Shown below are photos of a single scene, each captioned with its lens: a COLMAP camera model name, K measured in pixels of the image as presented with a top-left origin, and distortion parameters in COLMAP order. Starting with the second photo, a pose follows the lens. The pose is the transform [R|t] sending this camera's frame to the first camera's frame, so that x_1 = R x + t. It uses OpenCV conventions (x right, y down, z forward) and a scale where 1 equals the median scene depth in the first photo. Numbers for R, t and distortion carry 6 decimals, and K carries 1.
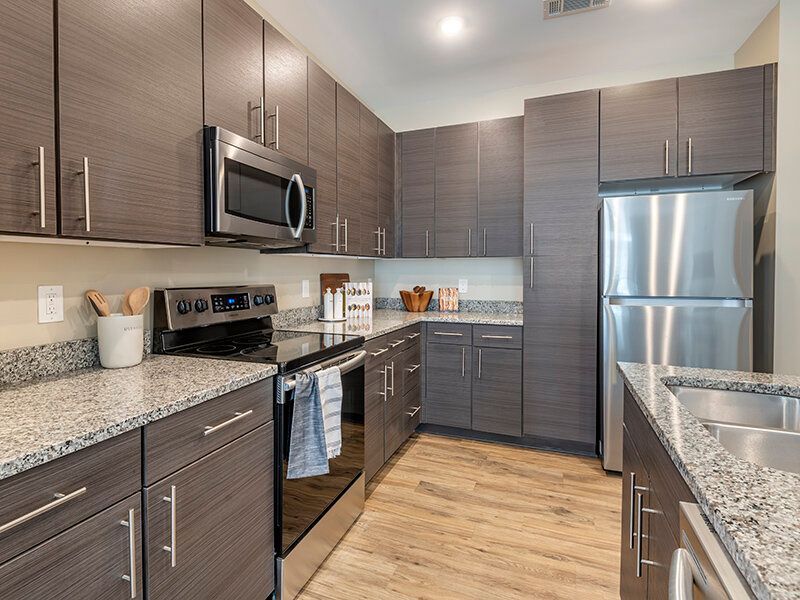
lens RADIAL K [[412.9, 0, 400.0], [0, 412.9, 300.0], [0, 0, 1]] dist [-0.003425, -0.001285]
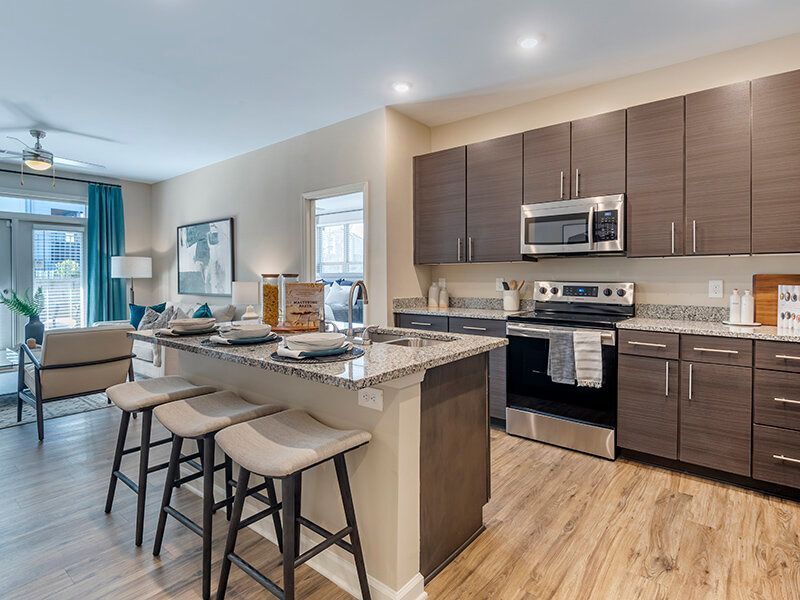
lens RADIAL K [[412.9, 0, 400.0], [0, 412.9, 300.0], [0, 0, 1]] dist [-0.003425, -0.001285]
pose [[-0.262668, 0.057275, -0.963185, 1.074790], [-0.067316, 0.994717, 0.077507, -0.029816], [0.962535, 0.085196, -0.257425, 0.551984]]
